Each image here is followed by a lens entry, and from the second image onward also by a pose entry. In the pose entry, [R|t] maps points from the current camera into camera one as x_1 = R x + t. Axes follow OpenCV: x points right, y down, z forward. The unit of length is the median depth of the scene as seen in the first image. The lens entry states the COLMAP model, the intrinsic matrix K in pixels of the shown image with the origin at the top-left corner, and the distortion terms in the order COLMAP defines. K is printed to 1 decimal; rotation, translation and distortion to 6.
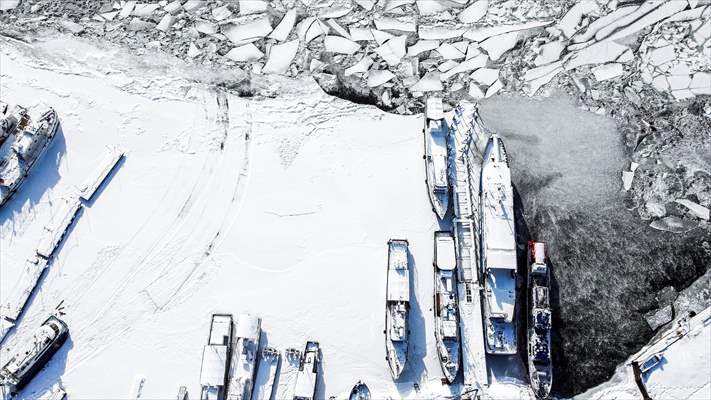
lens RADIAL K [[539.5, 0, 359.2], [0, 539.5, 202.7], [0, 0, 1]] dist [0.008029, -0.009614]
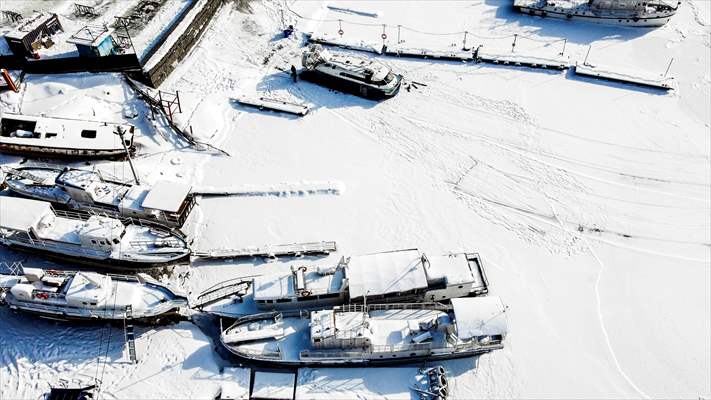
lens RADIAL K [[539.5, 0, 359.2], [0, 539.5, 202.7], [0, 0, 1]] dist [0.008029, -0.009614]
pose [[0.172210, 0.738718, -0.651644, -0.000424], [-0.923433, 0.351377, 0.154293, 0.208460], [0.342951, 0.575178, 0.742667, 0.549239]]
